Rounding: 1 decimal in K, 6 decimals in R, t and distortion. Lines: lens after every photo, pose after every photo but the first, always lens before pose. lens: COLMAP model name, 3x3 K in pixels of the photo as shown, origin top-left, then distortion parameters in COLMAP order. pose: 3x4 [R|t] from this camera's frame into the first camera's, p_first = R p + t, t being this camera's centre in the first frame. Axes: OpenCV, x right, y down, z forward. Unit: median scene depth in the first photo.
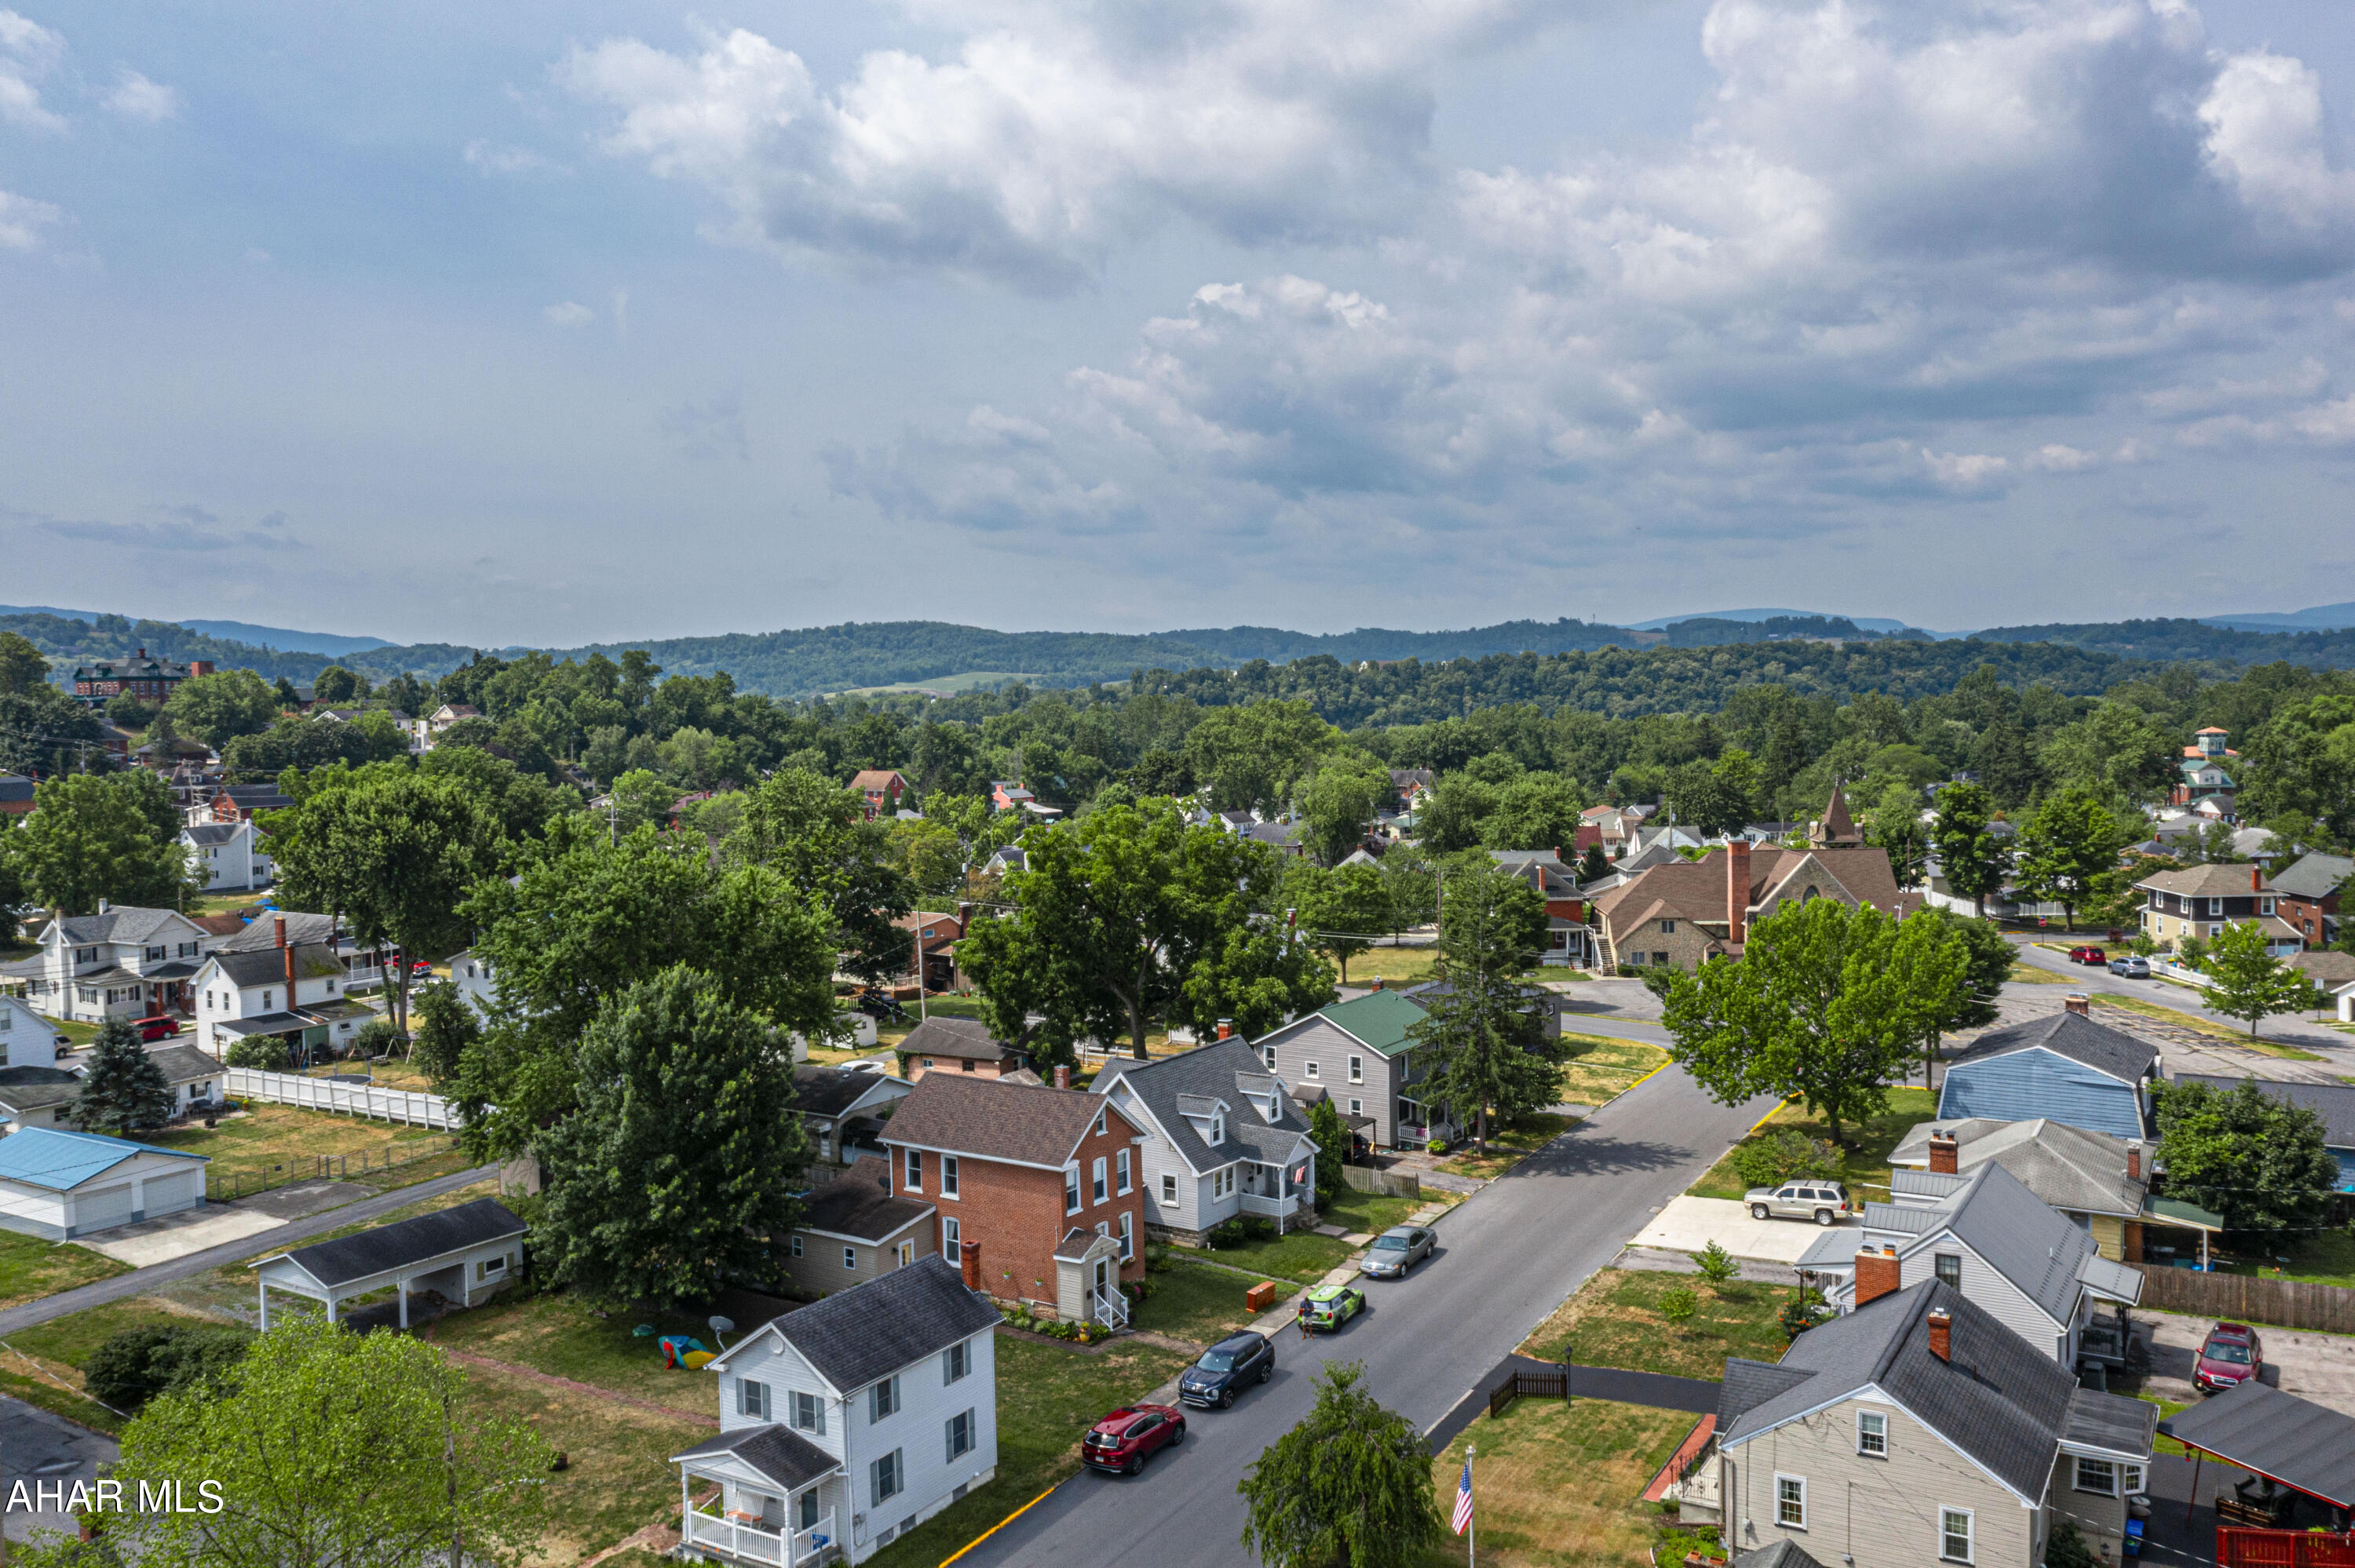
lens RADIAL K [[1849.6, 0, 1177.5], [0, 1849.6, 784.0], [0, 0, 1]] dist [-0.027914, 0.002174]
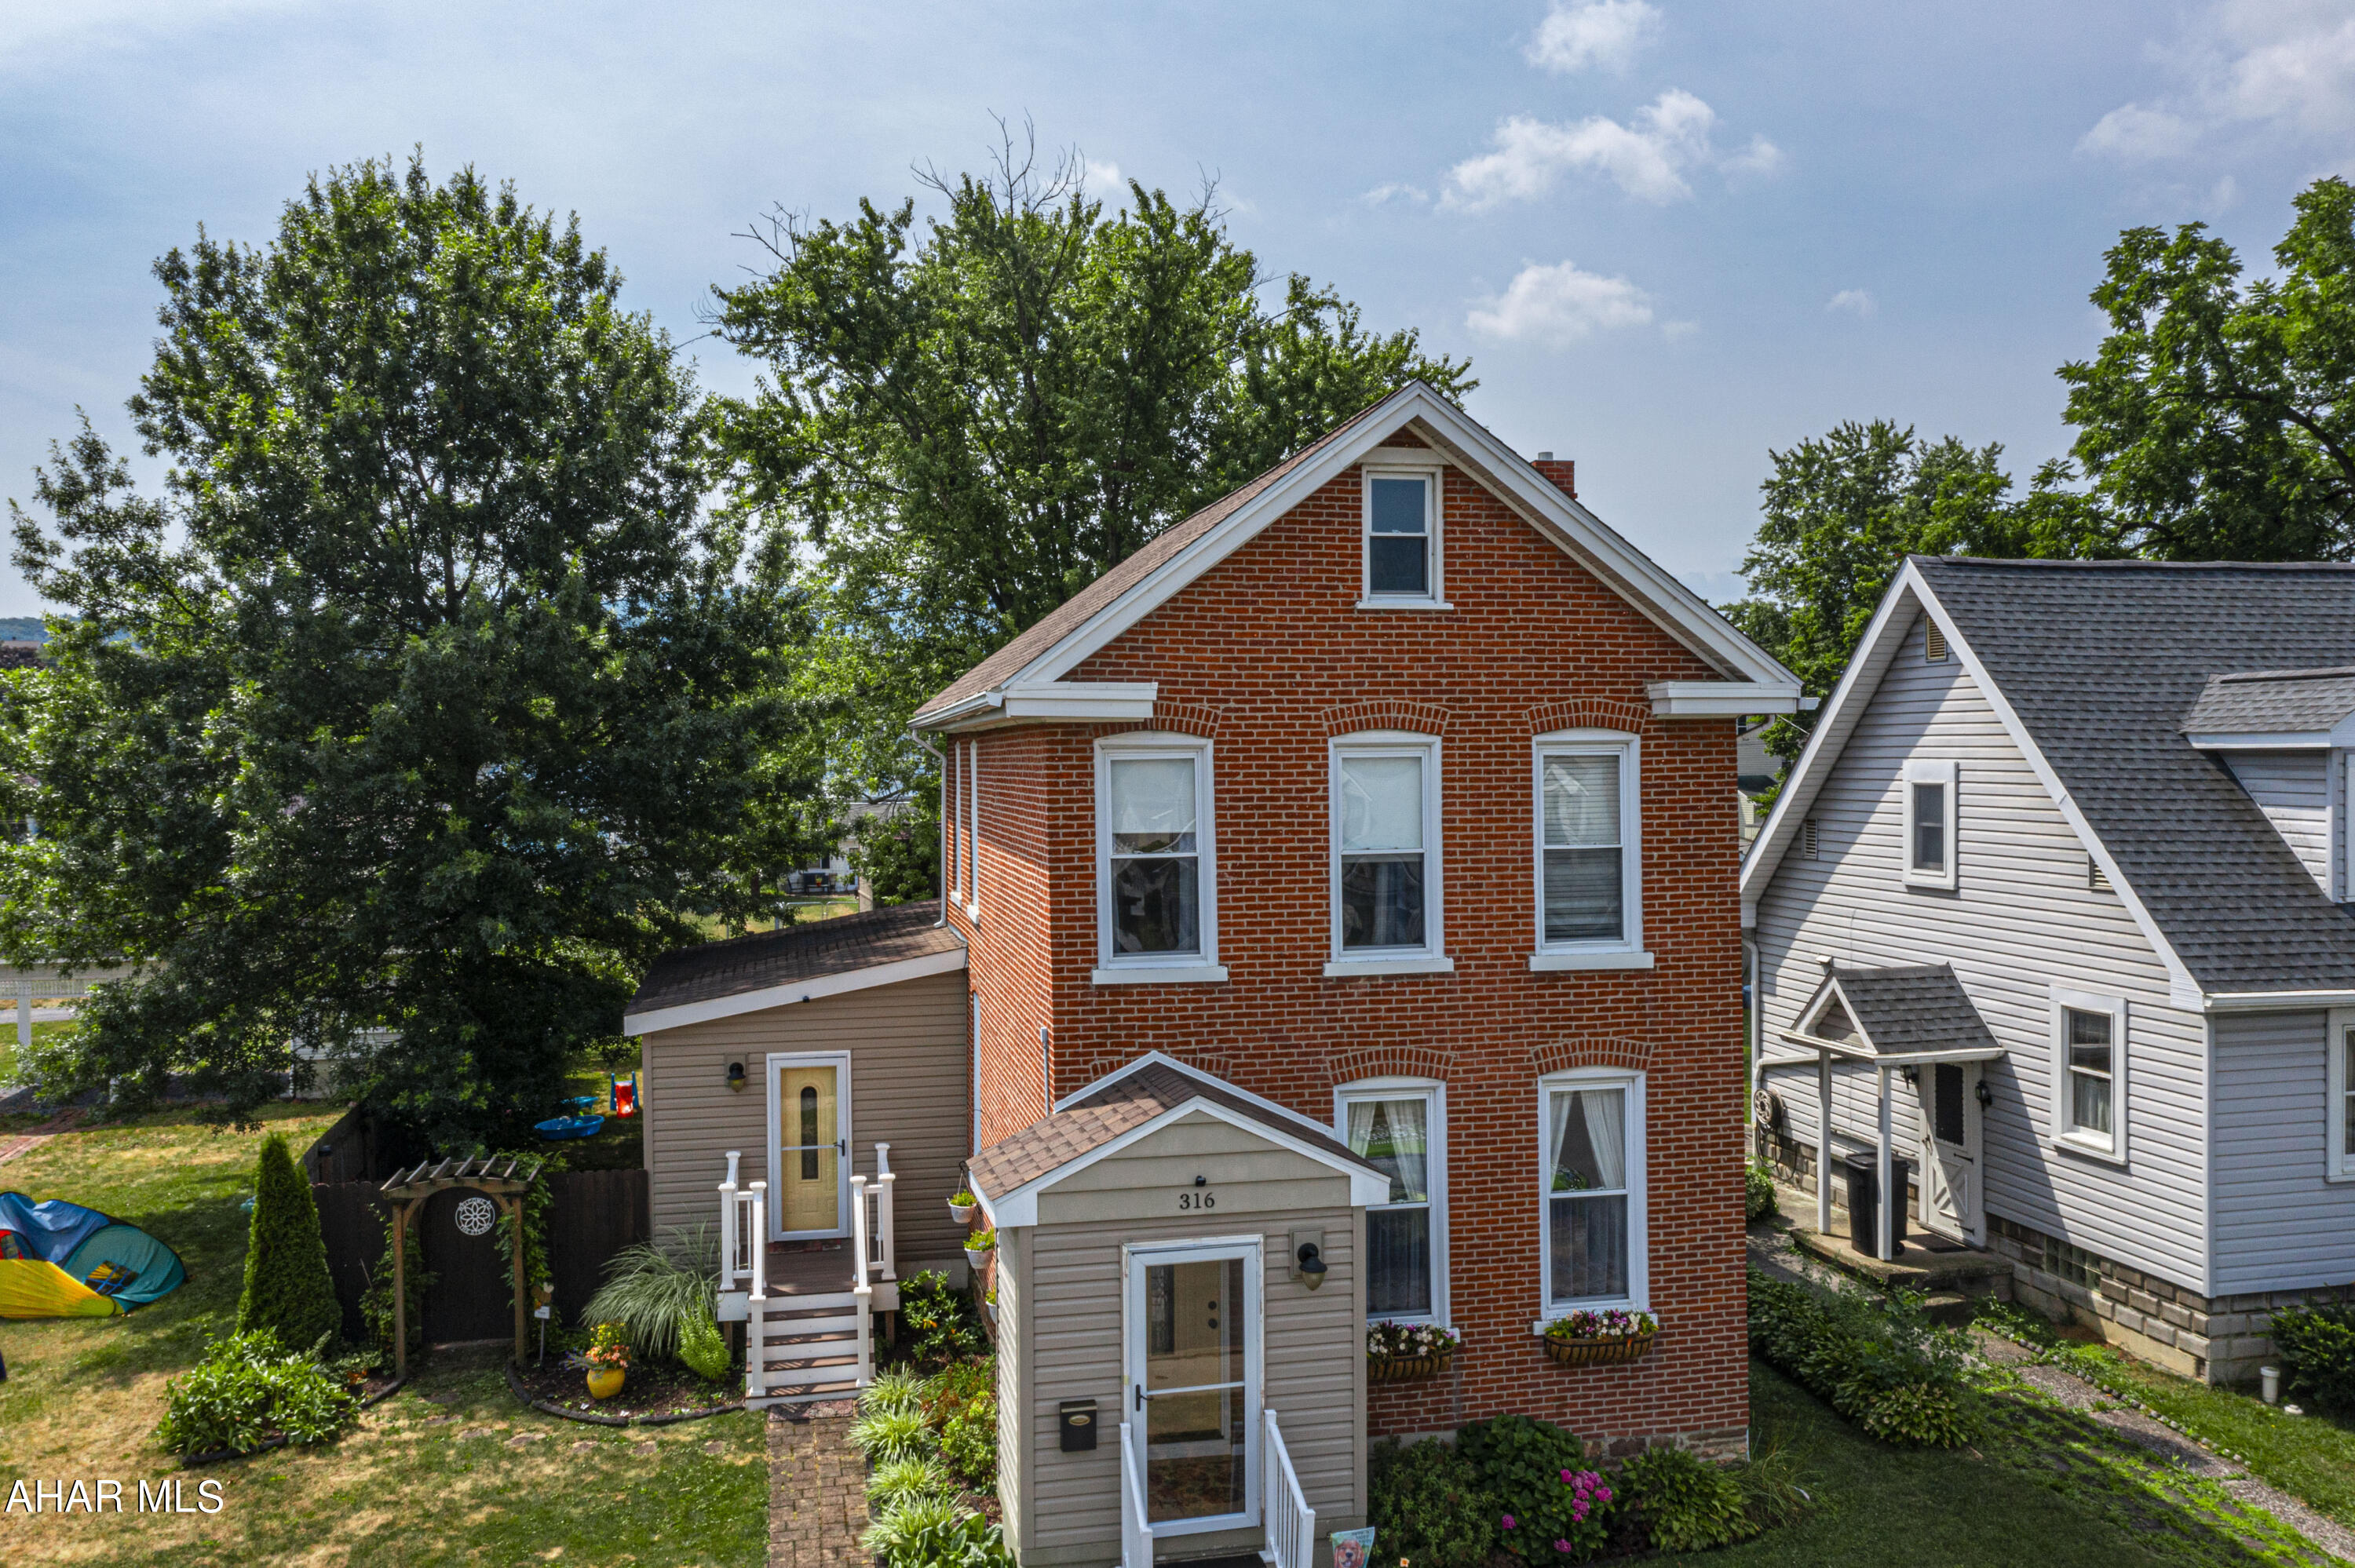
lens RADIAL K [[1849.6, 0, 1177.5], [0, 1849.6, 784.0], [0, 0, 1]] dist [-0.027914, 0.002174]
pose [[0.684396, 0.028329, -0.728560, 0.077226], [-0.041101, 0.999155, 0.000241, 0.190766], [0.727951, 0.029780, 0.684982, 0.780002]]
